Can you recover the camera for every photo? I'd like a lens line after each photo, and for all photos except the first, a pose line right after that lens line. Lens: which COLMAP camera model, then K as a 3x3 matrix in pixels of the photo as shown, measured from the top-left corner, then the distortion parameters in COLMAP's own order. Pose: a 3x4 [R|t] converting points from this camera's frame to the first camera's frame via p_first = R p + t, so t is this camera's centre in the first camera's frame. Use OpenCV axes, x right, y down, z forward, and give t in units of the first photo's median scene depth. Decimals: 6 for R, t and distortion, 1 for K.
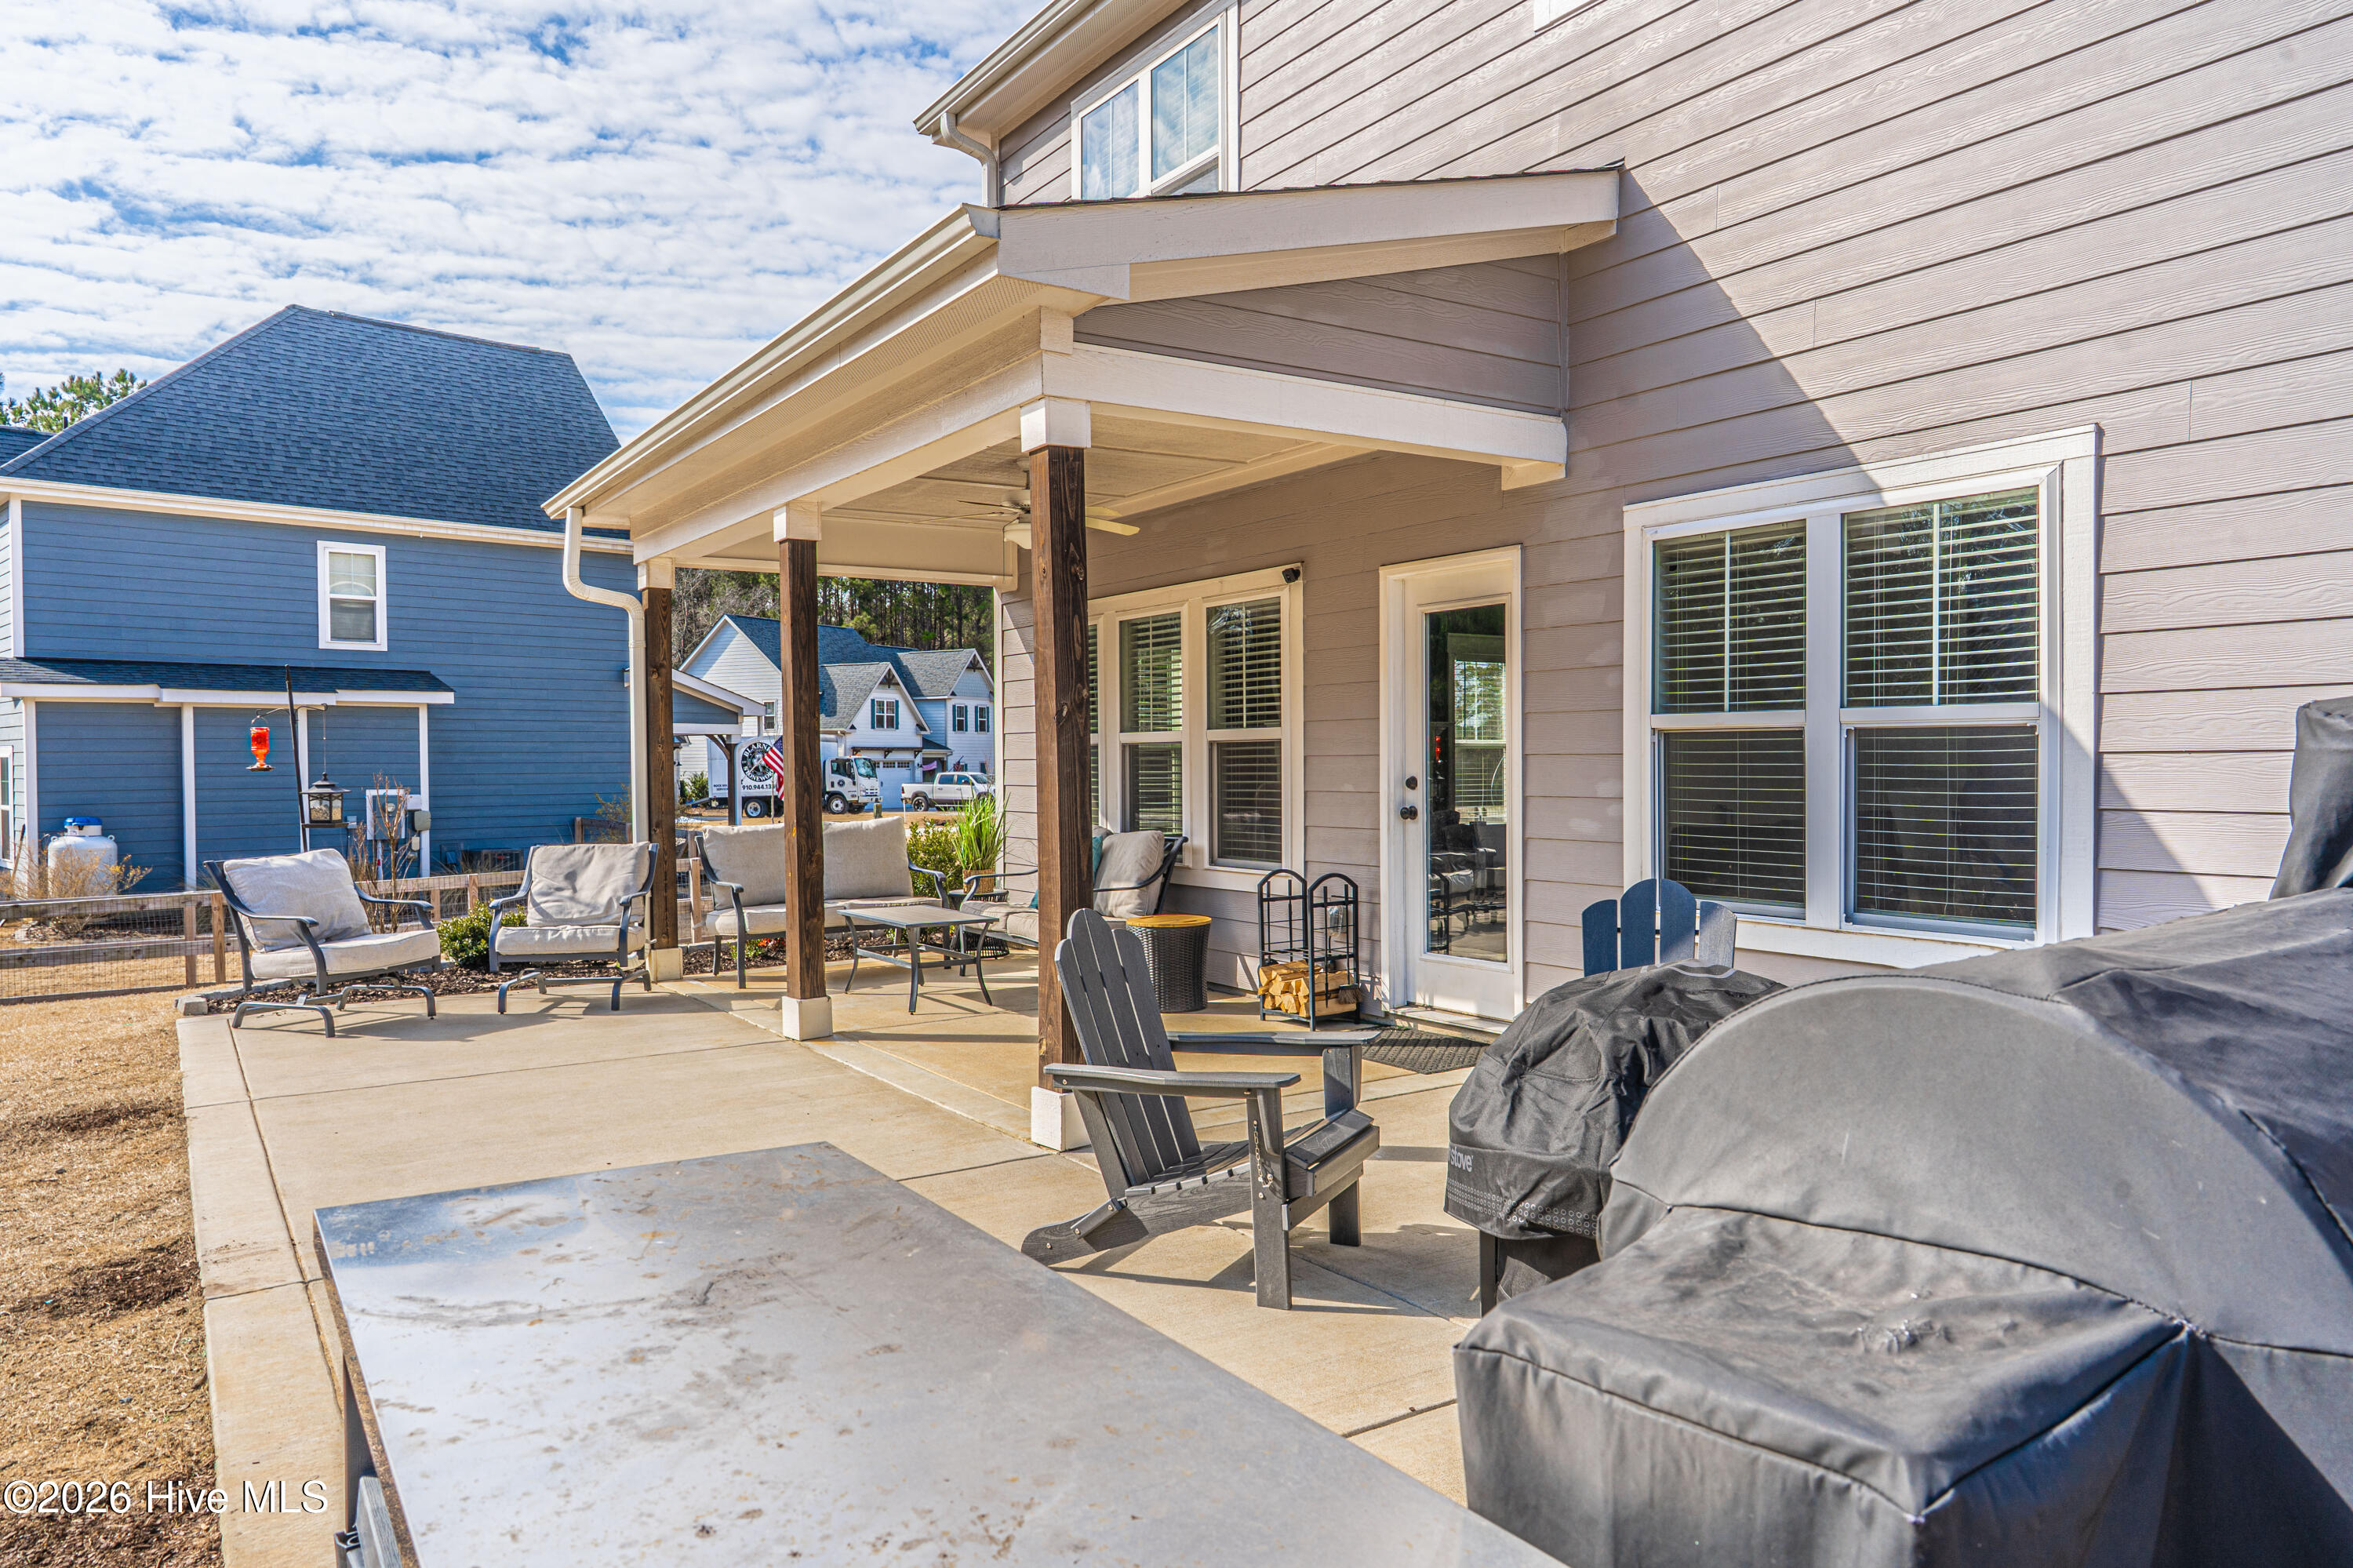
lens RADIAL K [[1560.6, 0, 1175.4], [0, 1560.6, 771.7], [0, 0, 1]] dist [0.001846, 0.000856]
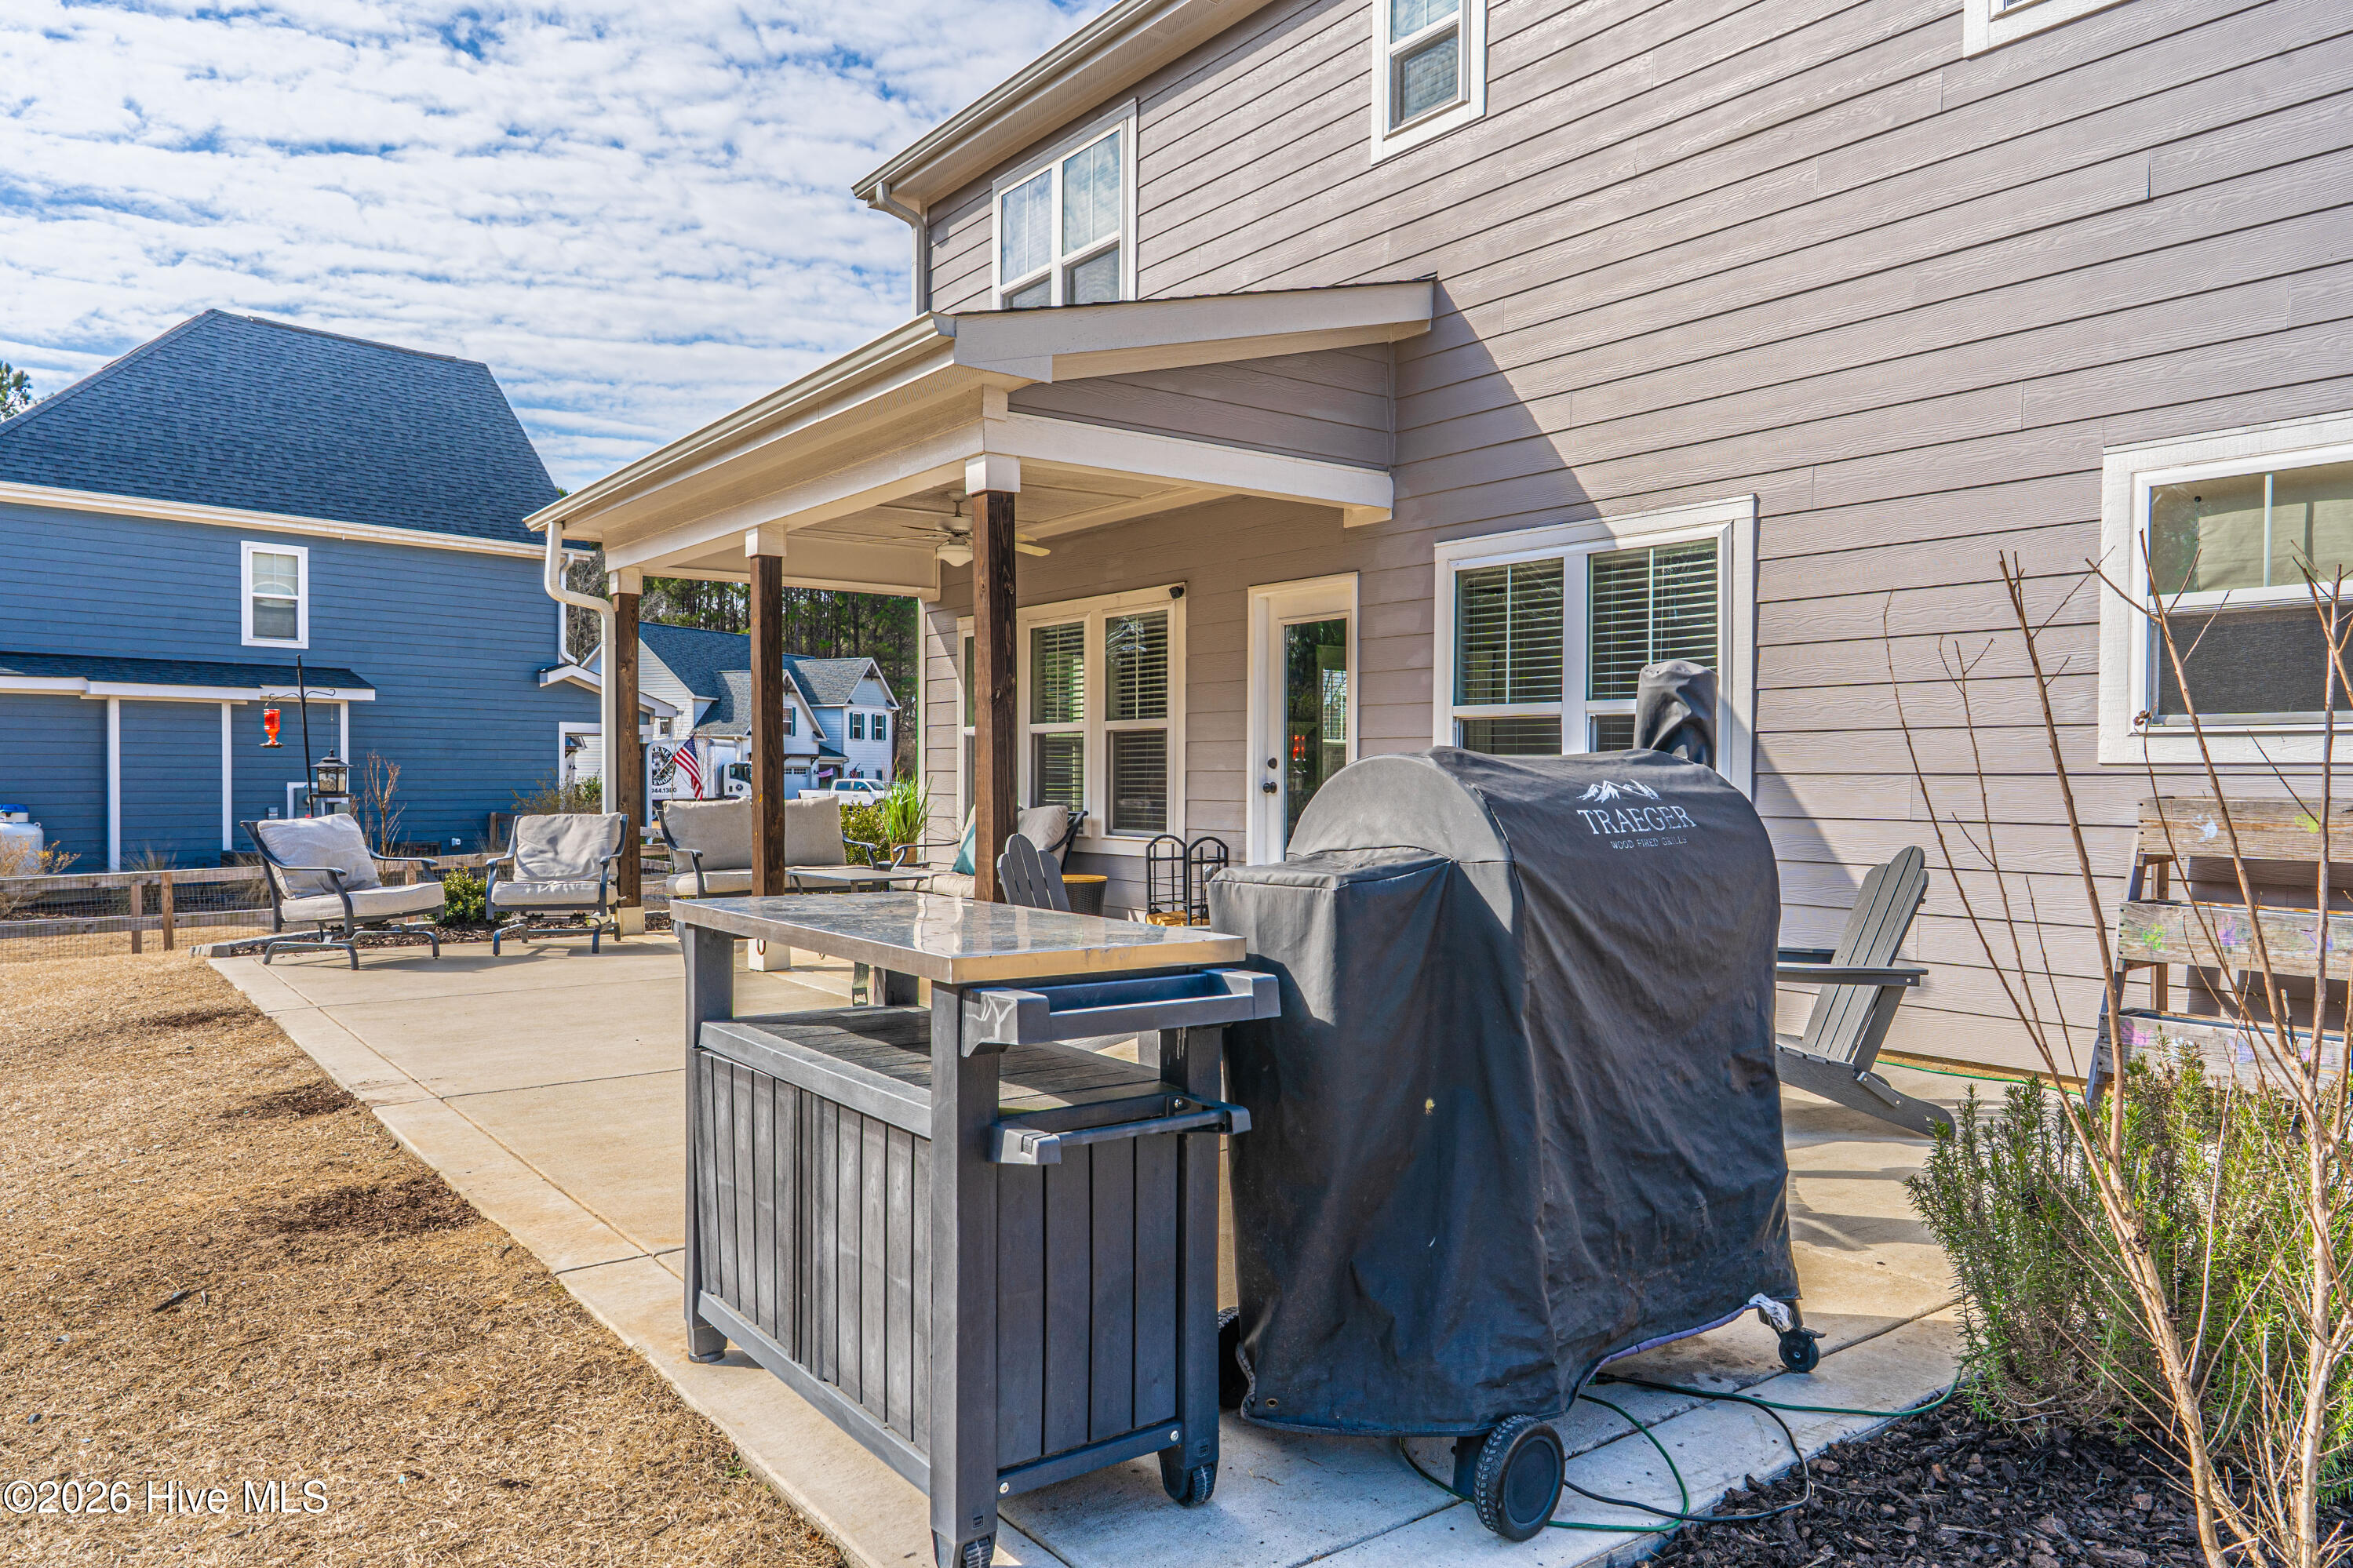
lens RADIAL K [[1560.3, 0, 1175.4], [0, 1560.3, 771.7], [0, 0, 1]] dist [0.001846, 0.000856]
pose [[0.997638, 0.010460, 0.067883, -0.006871], [-0.009838, 0.999907, -0.009489, 0.023607], [-0.067976, 0.008799, 0.997648, -0.196454]]
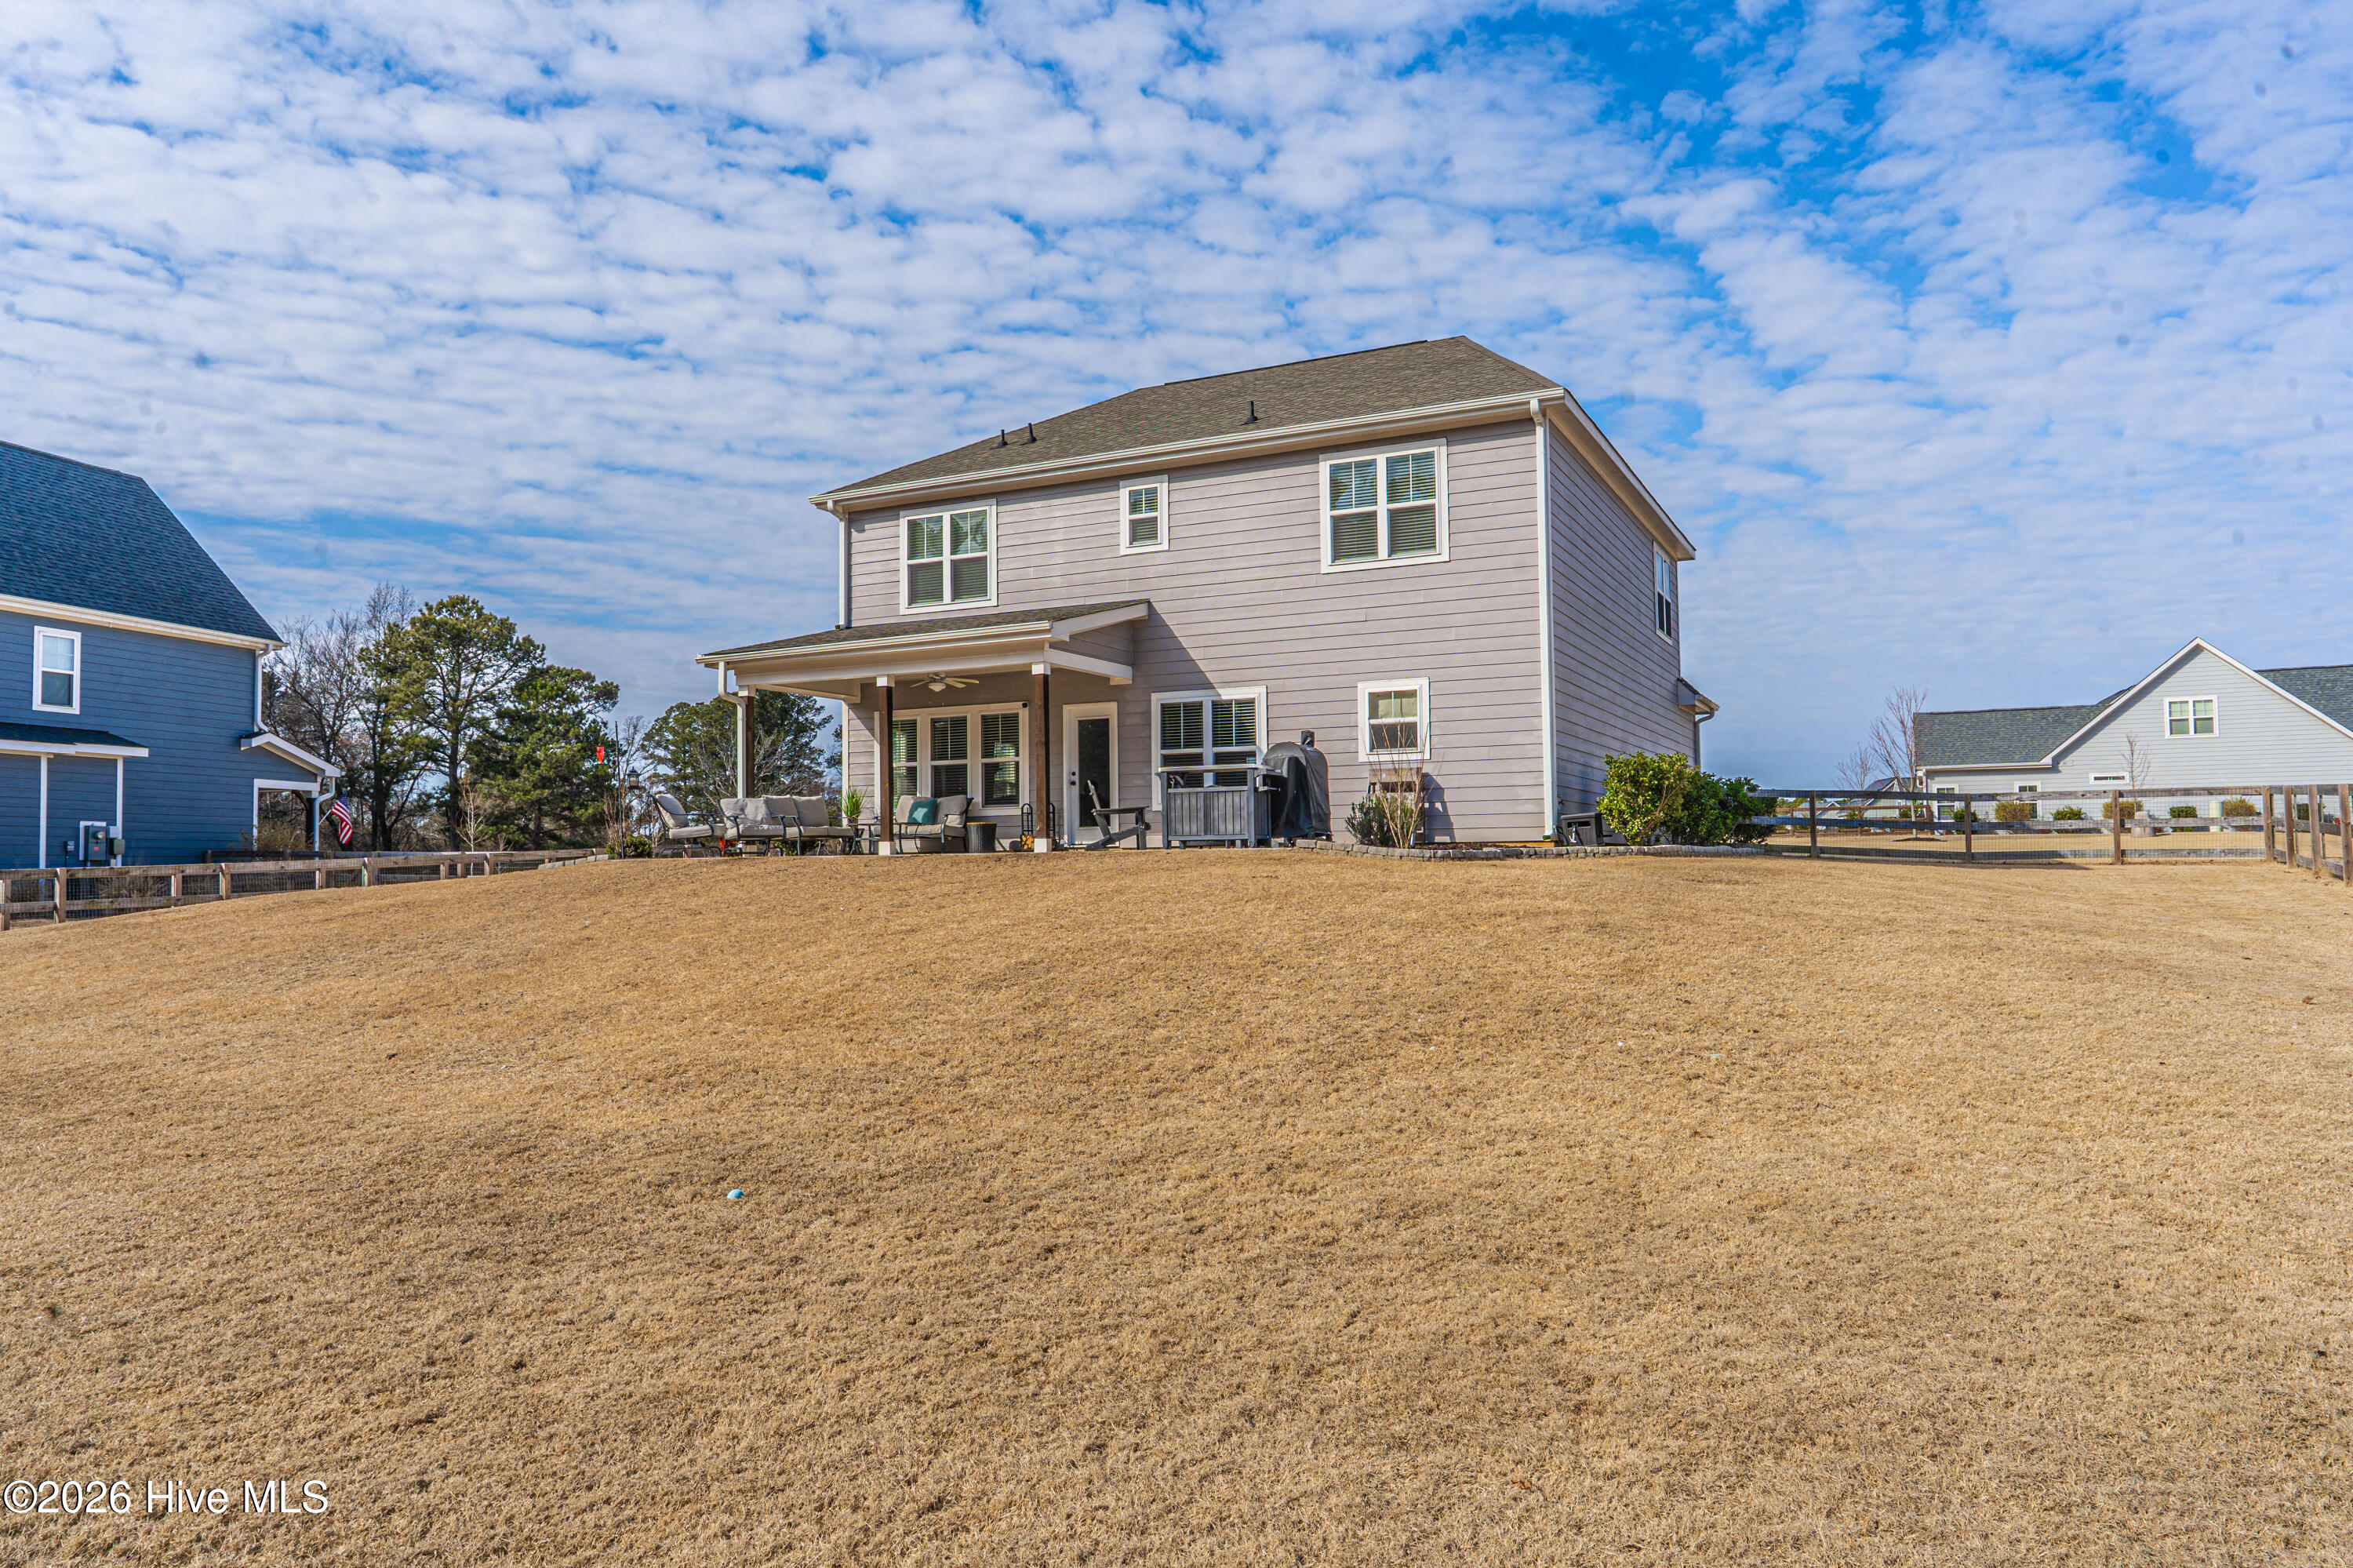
lens RADIAL K [[1560.6, 0, 1175.4], [0, 1560.6, 771.7], [0, 0, 1]] dist [0.001846, 0.000856]
pose [[0.854158, 0.025593, 0.519384, -1.176201], [0.012167, 0.997531, -0.069164, 0.201361], [-0.519871, 0.065397, 0.851738, -1.608596]]
